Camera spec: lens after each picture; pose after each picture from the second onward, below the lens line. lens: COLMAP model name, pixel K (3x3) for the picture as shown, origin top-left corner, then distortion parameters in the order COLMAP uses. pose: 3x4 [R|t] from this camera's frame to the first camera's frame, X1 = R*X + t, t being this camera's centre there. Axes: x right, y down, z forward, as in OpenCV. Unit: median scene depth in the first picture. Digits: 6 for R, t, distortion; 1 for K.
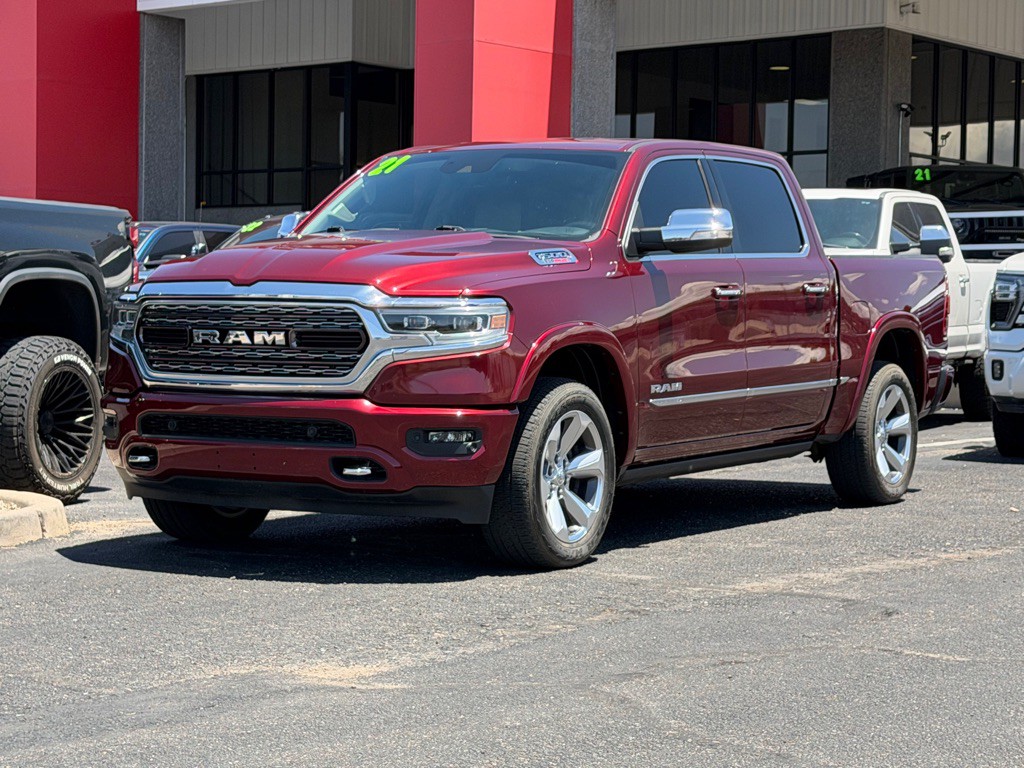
lens RADIAL K [[2229.8, 0, 498.9], [0, 2229.8, 384.9], [0, 0, 1]] dist [0.151367, 0.059316]
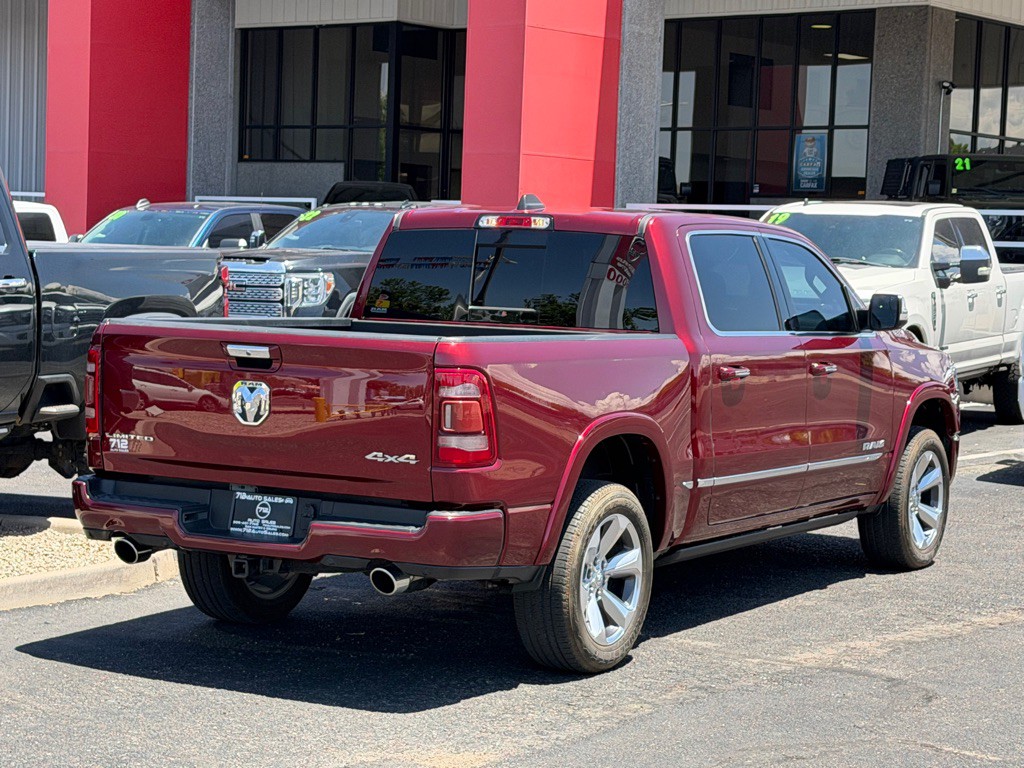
lens RADIAL K [[2273.6, 0, 511.1], [0, 2273.6, 385.6], [0, 0, 1]] dist [0.150809, 0.065234]
pose [[0.999745, 0.022346, -0.003103, -0.024434], [-0.022218, 0.999081, 0.036646, -0.063086], [0.003919, -0.036568, 0.999323, -0.098106]]
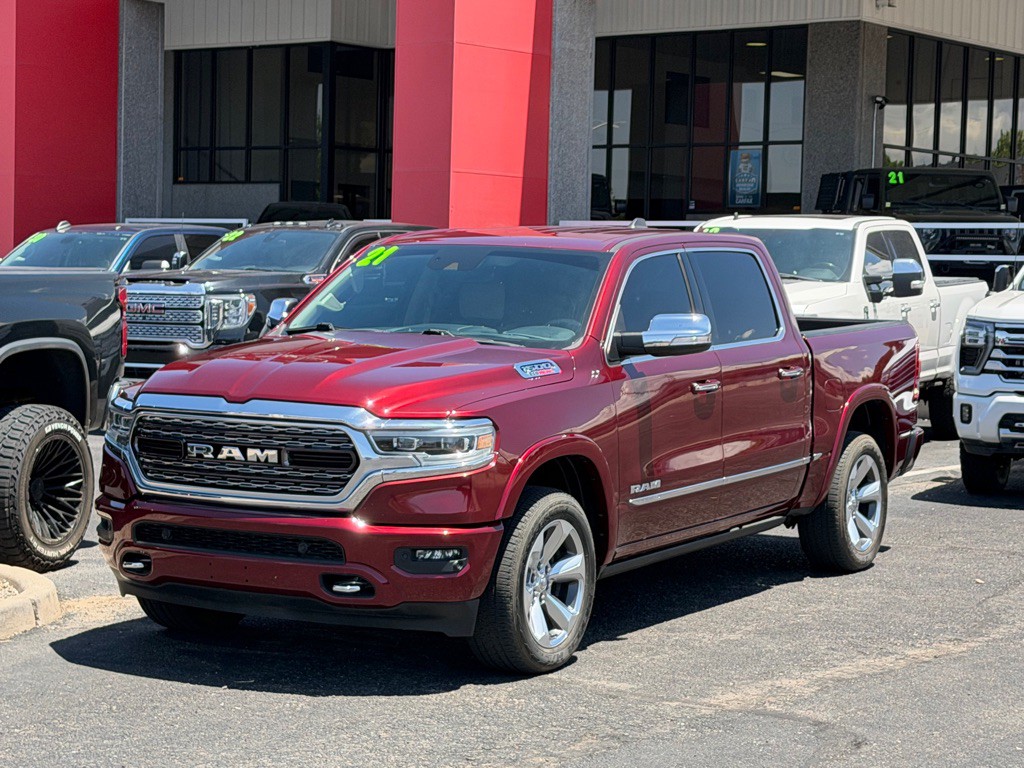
lens RADIAL K [[2229.7, 0, 512.9], [0, 2229.7, 380.5], [0, 0, 1]] dist [0.157309, -0.023530]
pose [[0.999776, 0.009537, 0.018882, -0.005264], [-0.010030, 0.999607, 0.026173, -0.063392], [-0.018625, -0.026356, 0.999479, -0.023678]]
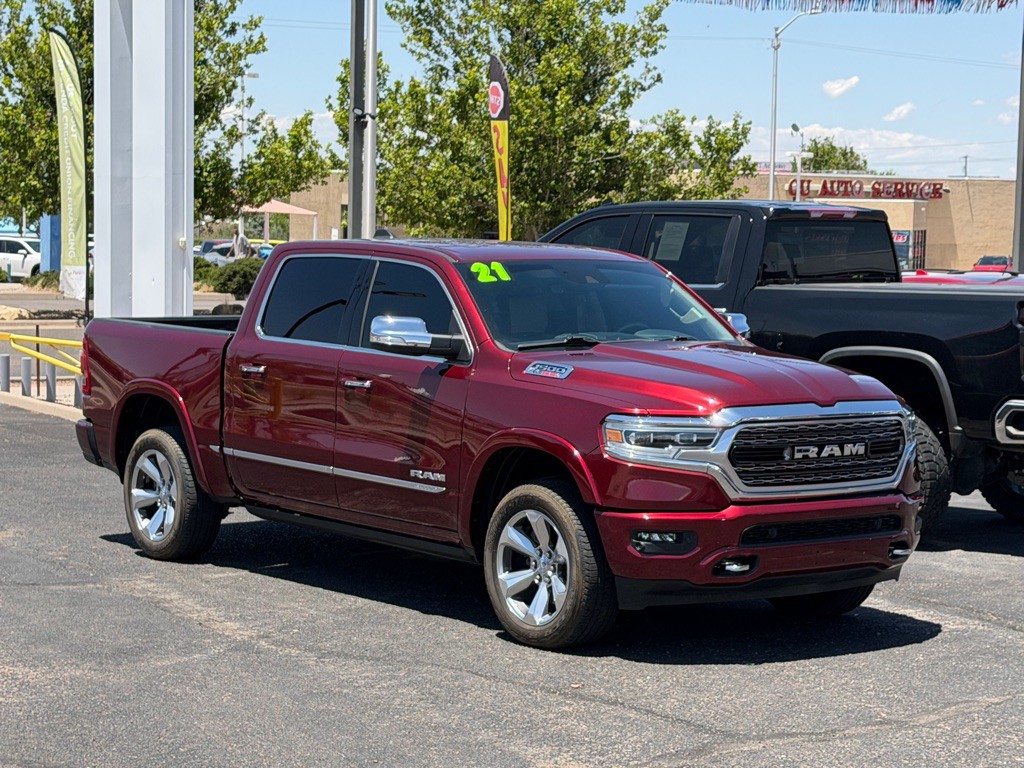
lens RADIAL K [[2229.7, 0, 512.9], [0, 2229.7, 380.5], [0, 0, 1]] dist [0.157309, -0.023530]
pose [[0.375350, -0.057859, 0.925075, -0.963362], [0.024517, 0.998320, 0.052493, -0.094432], [-0.926559, 0.002977, 0.376138, 0.545539]]
